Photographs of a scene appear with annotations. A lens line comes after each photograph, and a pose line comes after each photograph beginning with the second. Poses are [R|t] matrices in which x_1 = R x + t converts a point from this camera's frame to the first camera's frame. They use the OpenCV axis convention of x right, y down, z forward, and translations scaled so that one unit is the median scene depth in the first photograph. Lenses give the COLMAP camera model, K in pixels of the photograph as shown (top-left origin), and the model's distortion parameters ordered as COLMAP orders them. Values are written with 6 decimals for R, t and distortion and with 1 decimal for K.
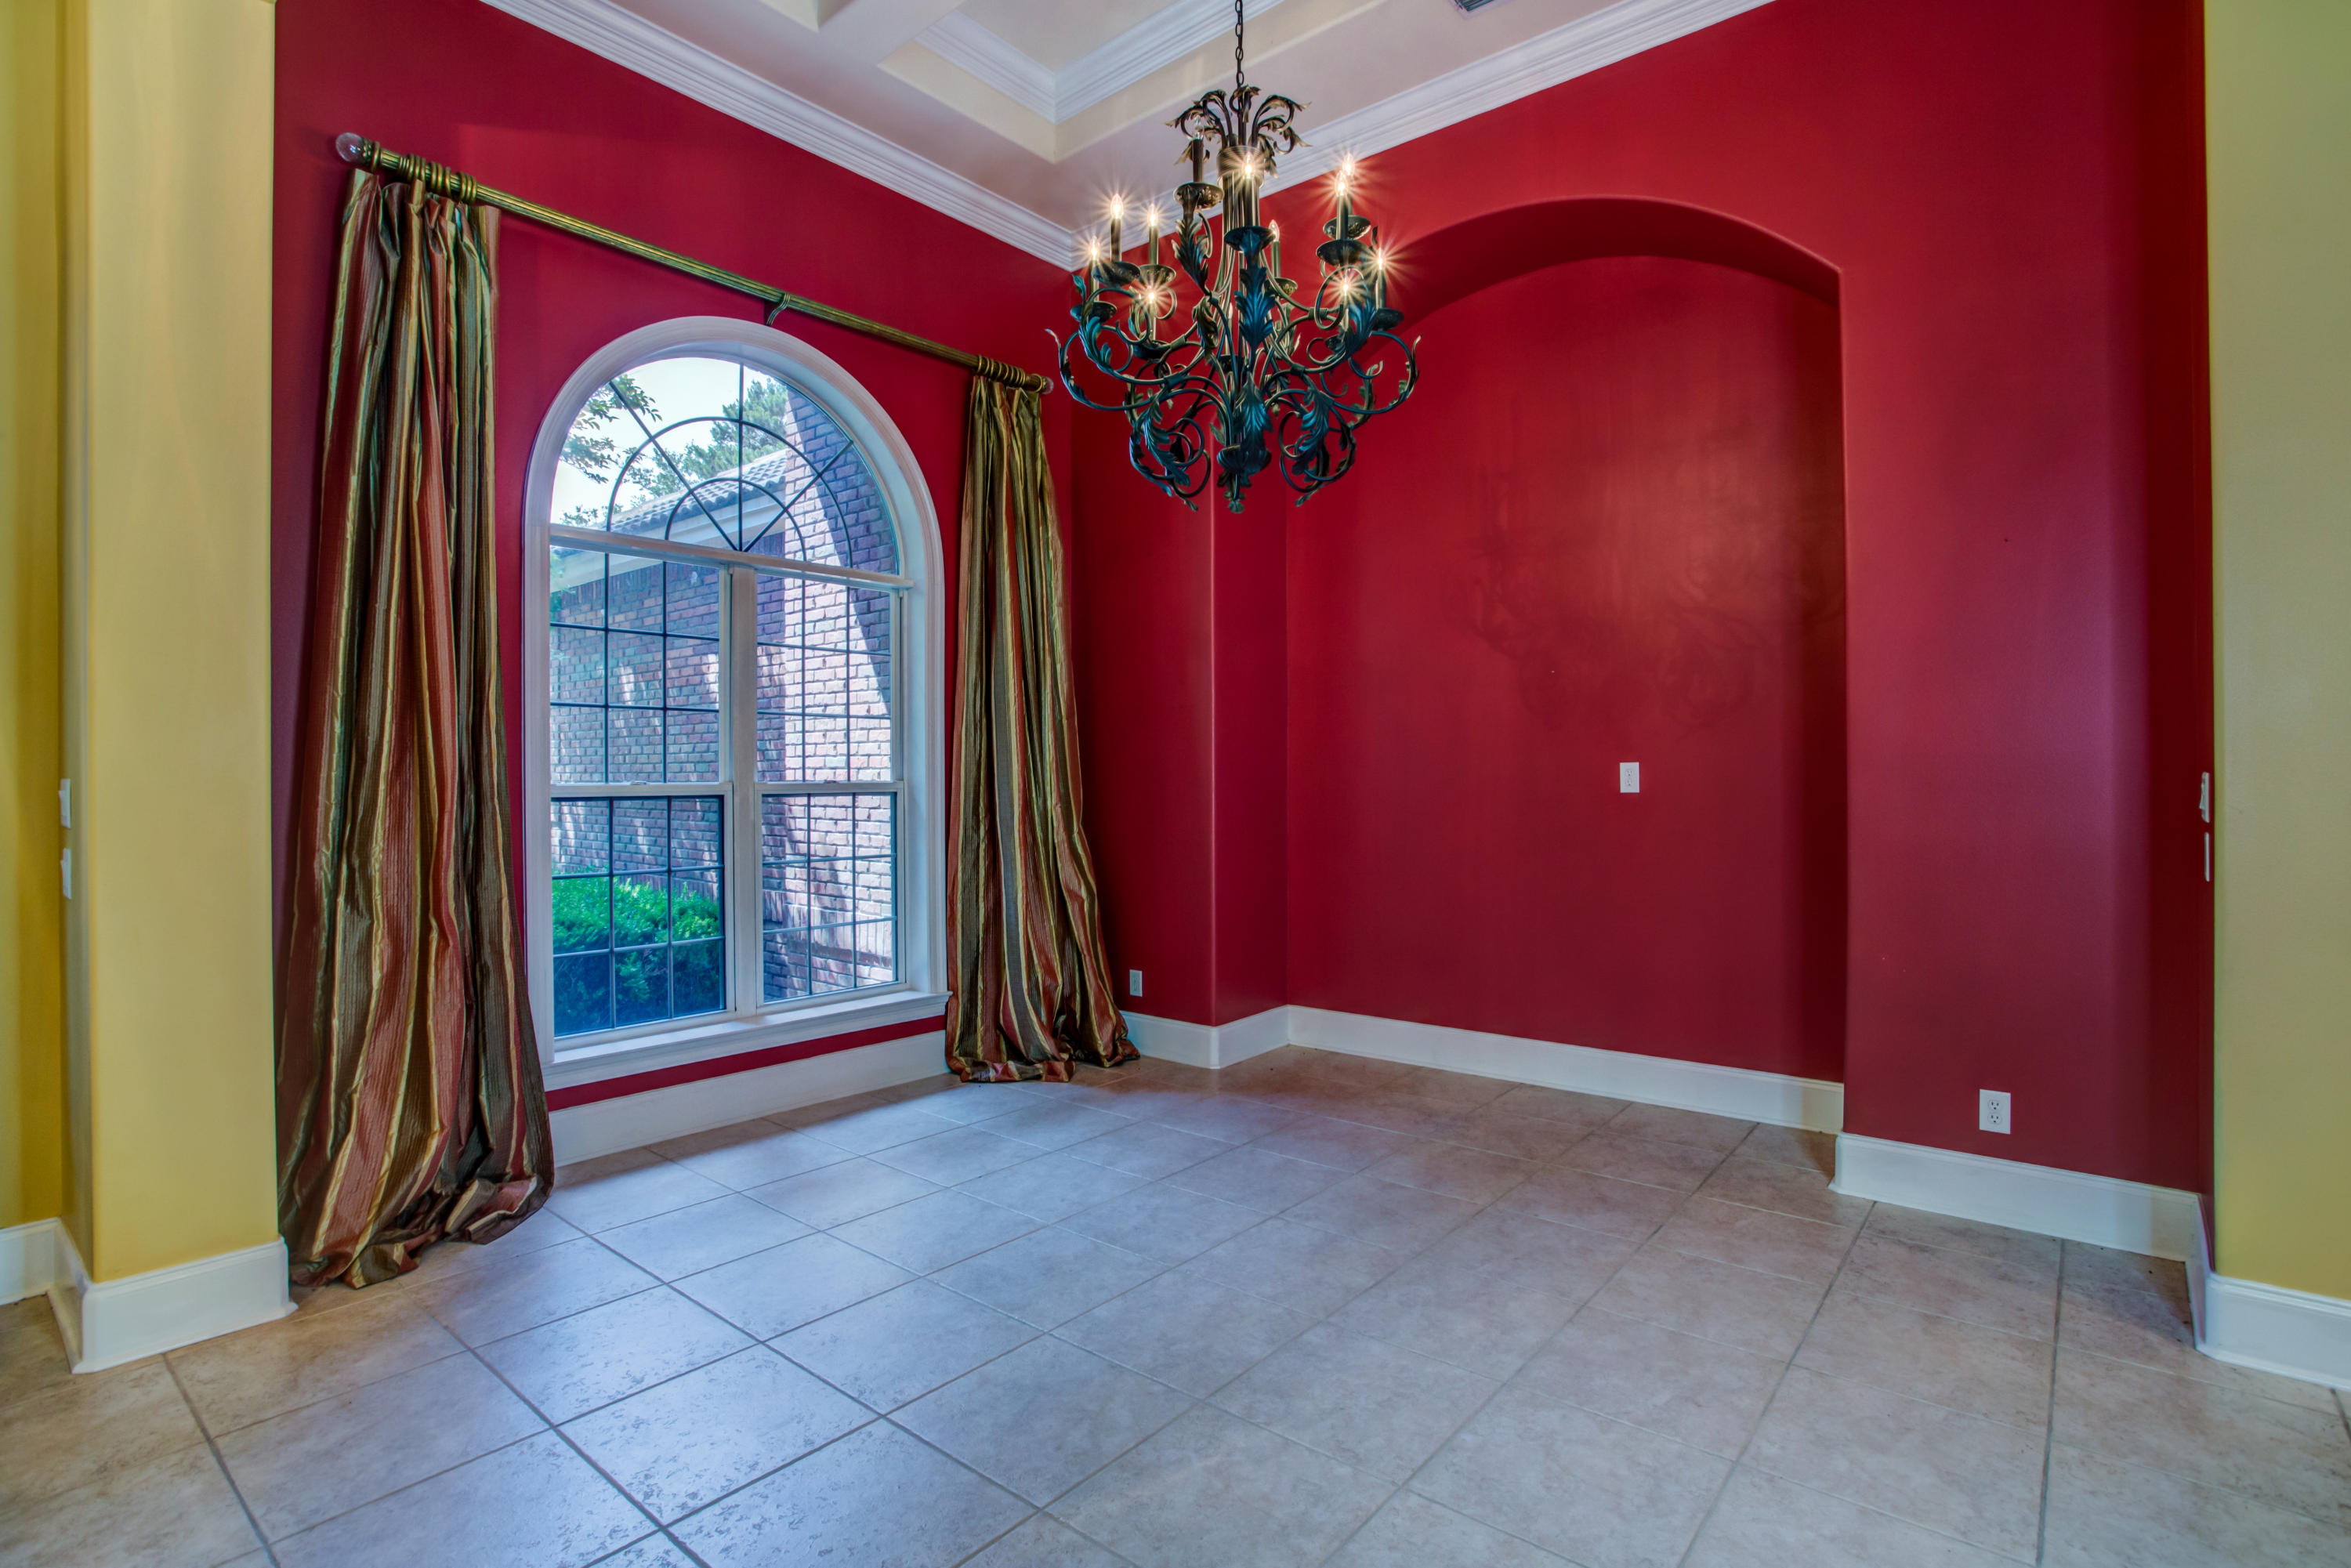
lens RADIAL K [[1167.3, 0, 1192.8], [0, 1167.3, 778.0], [0, 0, 1]] dist [-0.069703, 0.031038]
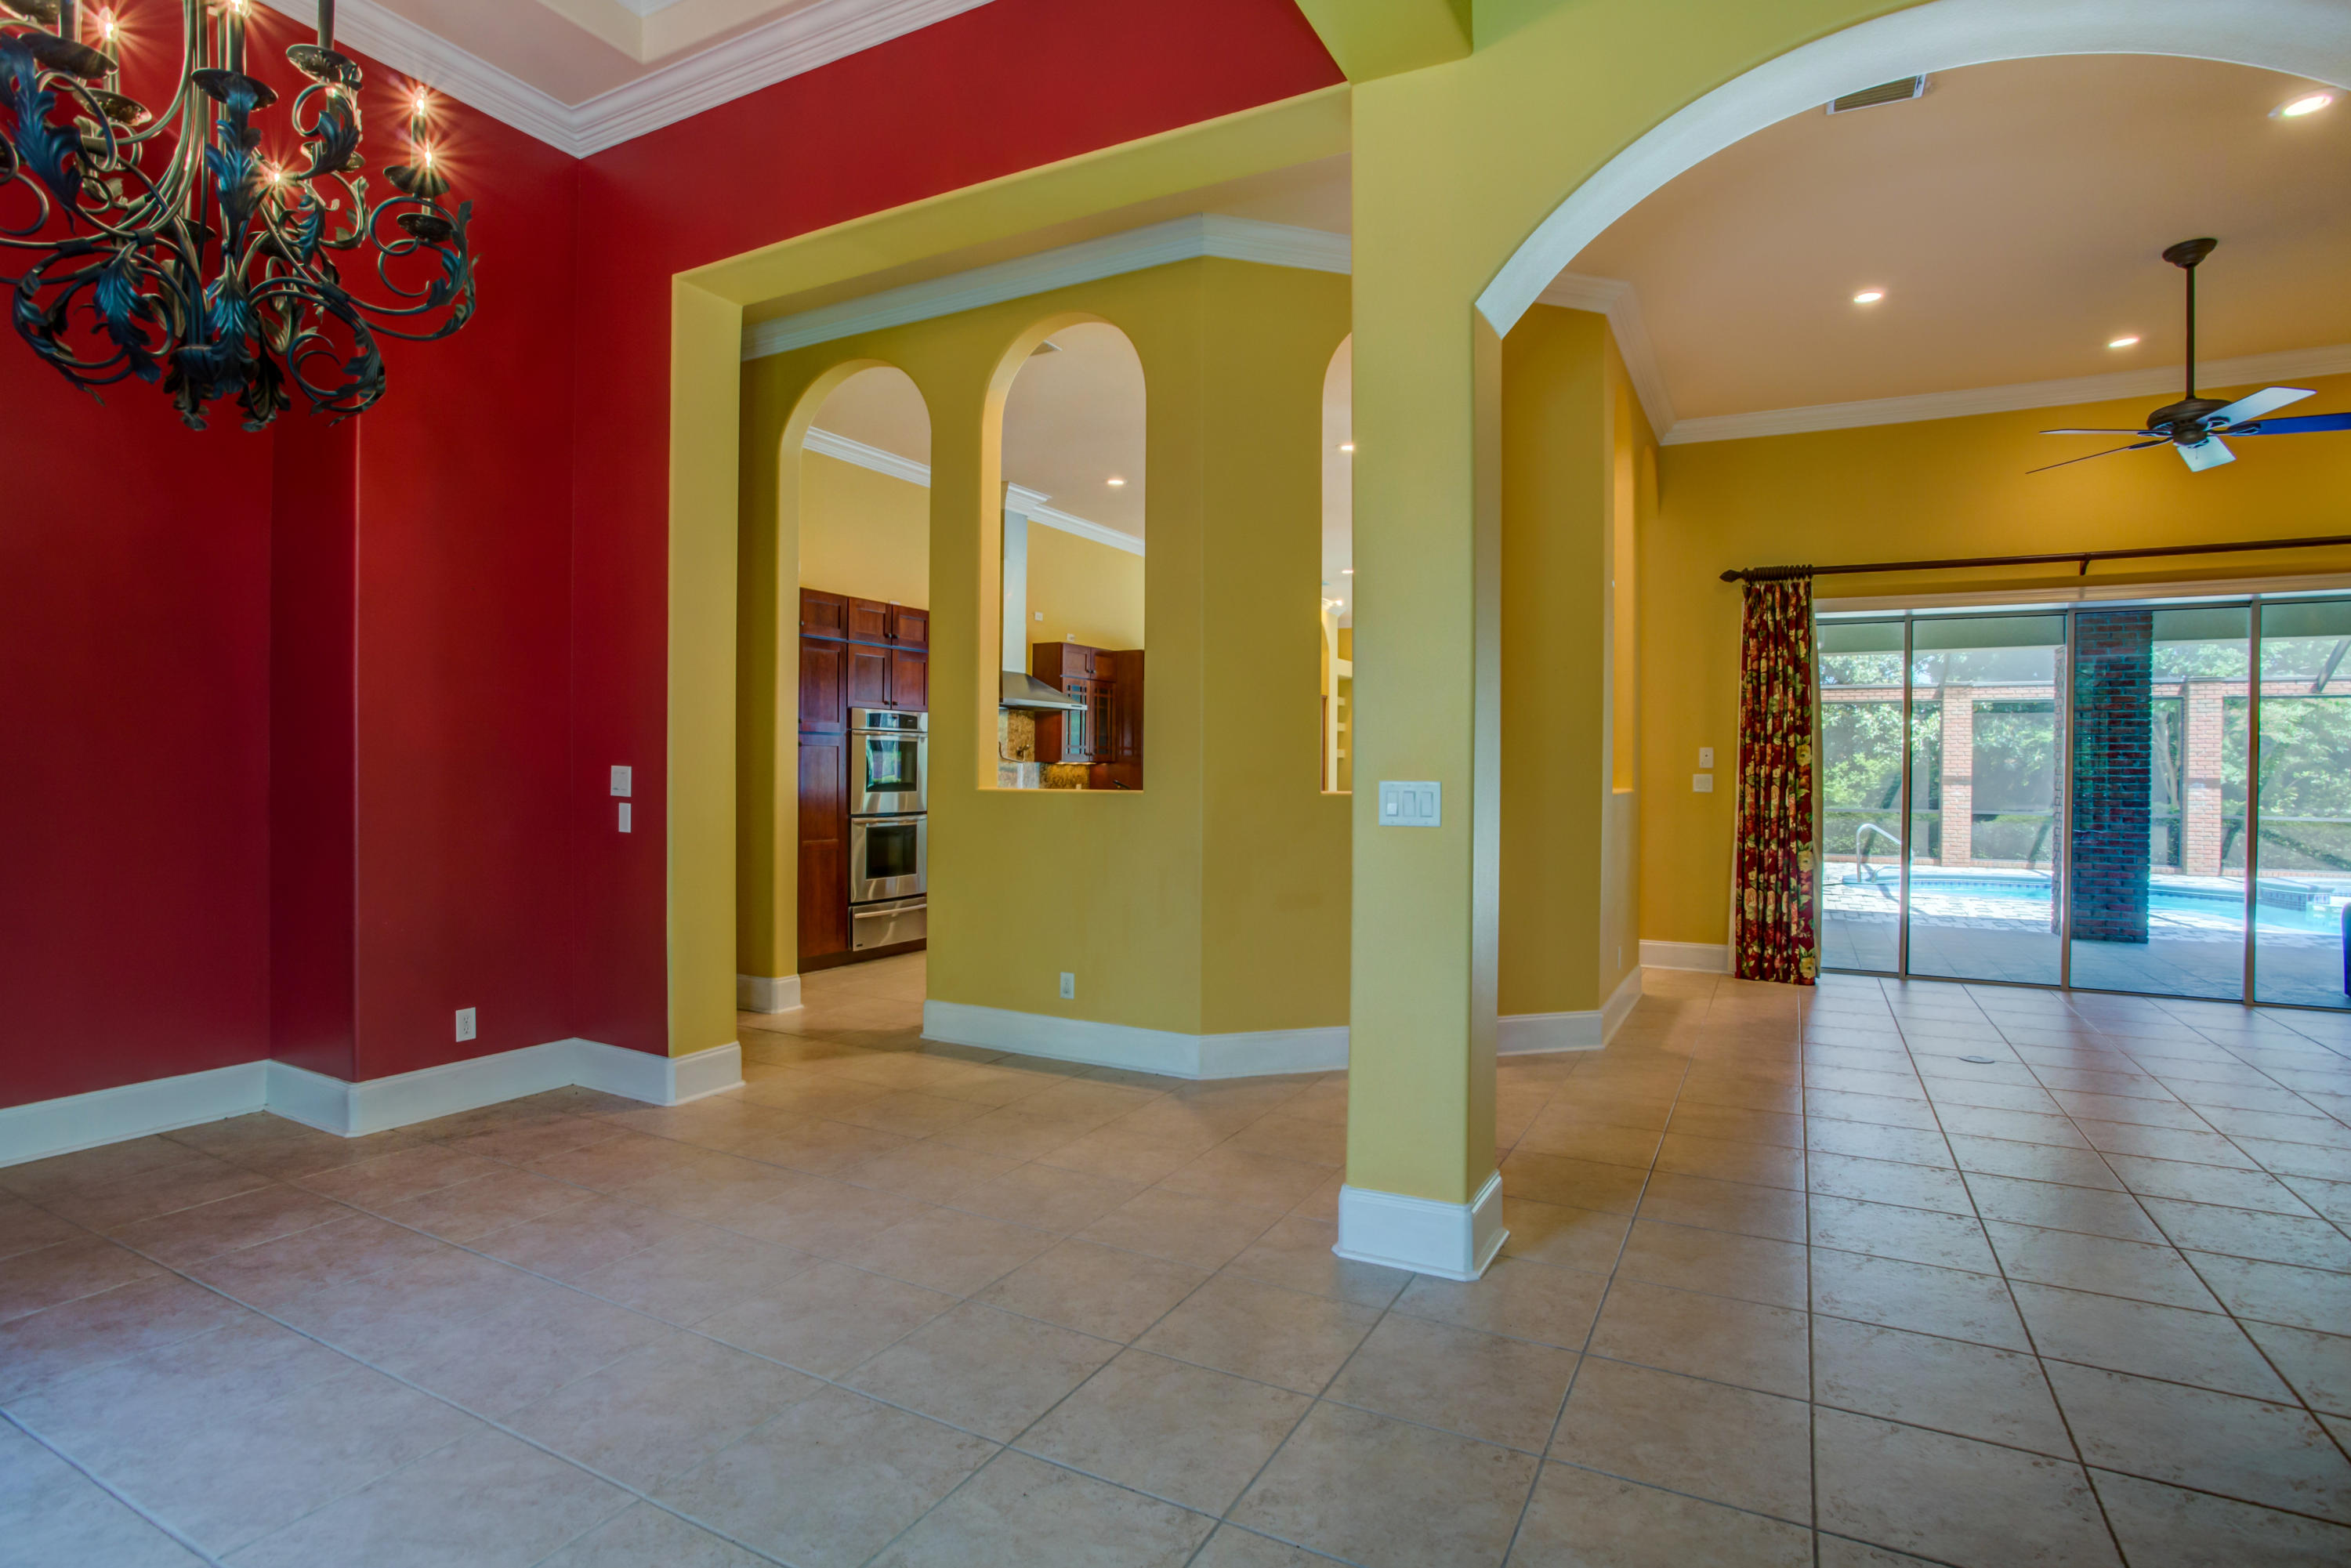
lens RADIAL K [[1167.3, 0, 1165.3], [0, 1167.3, 774.7], [0, 0, 1]] dist [-0.069703, 0.031038]
pose [[-0.183112, -0.007360, 0.983064, -0.812557], [0.002969, 0.999963, 0.008040, -0.003360], [-0.983088, 0.004391, -0.183083, 0.492243]]
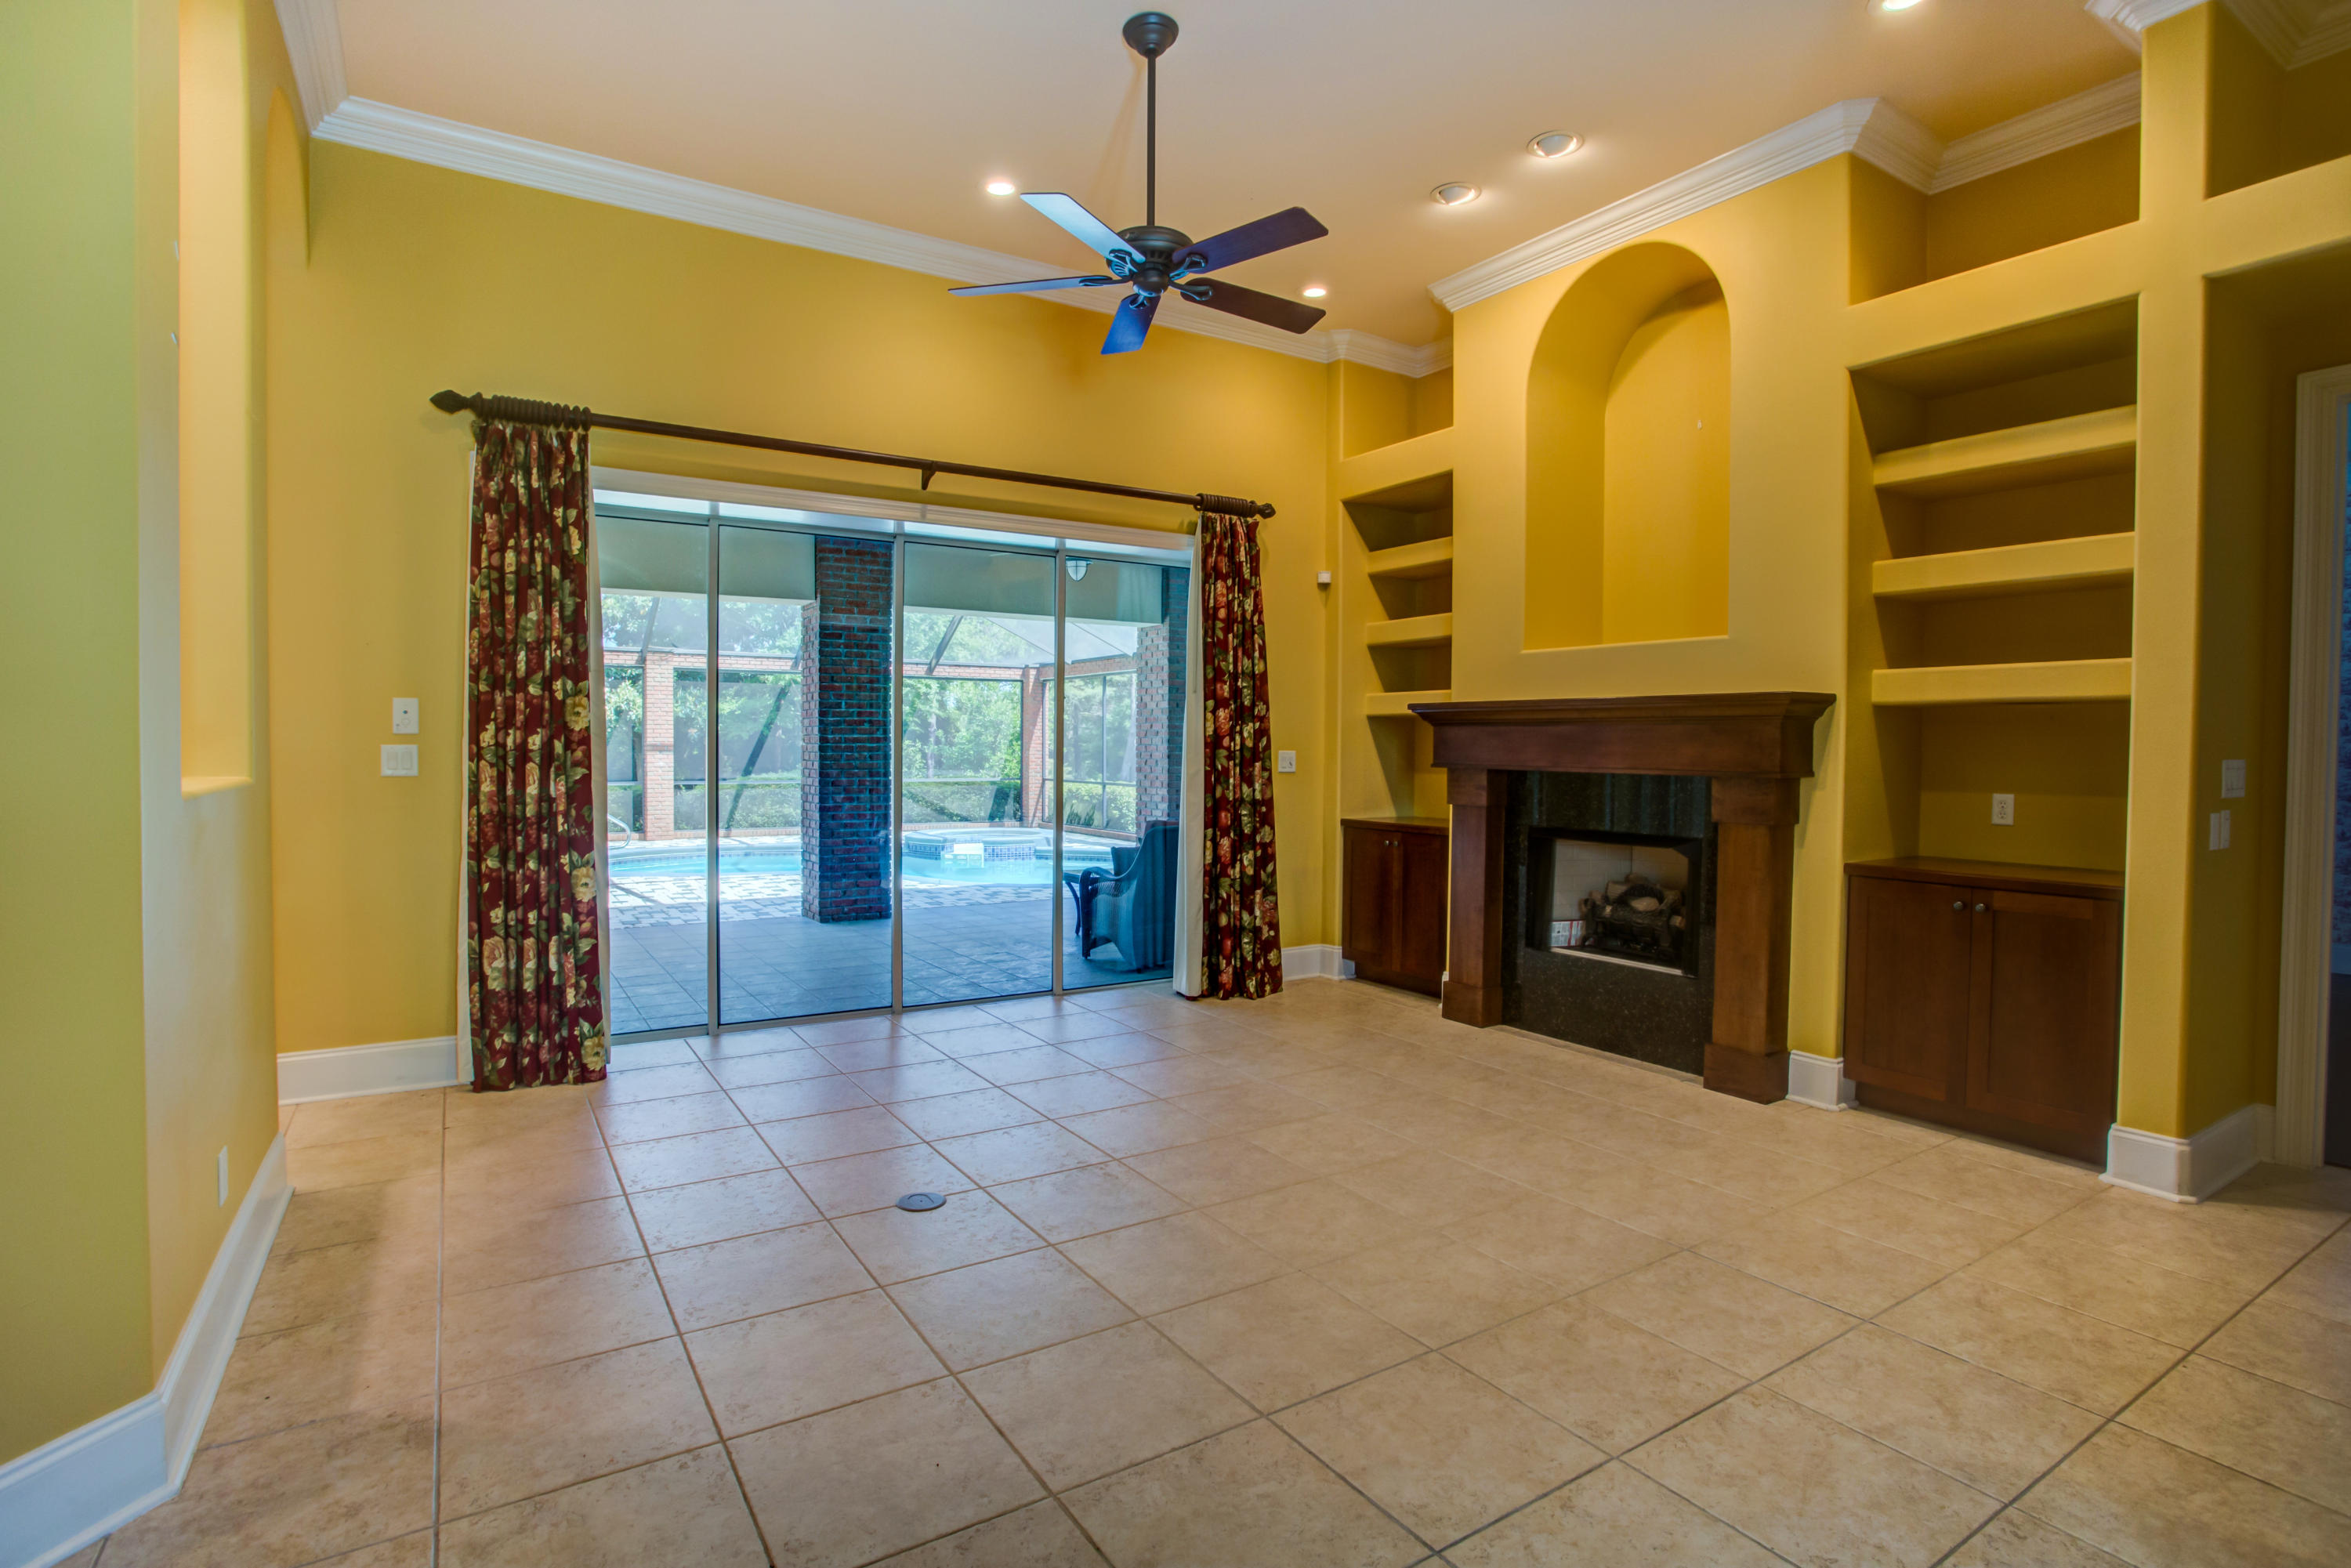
lens RADIAL K [[1167.3, 0, 1173.4], [0, 1167.3, 776.1], [0, 0, 1]] dist [-0.069703, 0.031038]
pose [[-0.946944, -0.014434, 0.321073, 0.124918], [-0.003141, 0.999359, 0.035662, 0.005824], [-0.321382, 0.032762, -0.946383, -0.121502]]
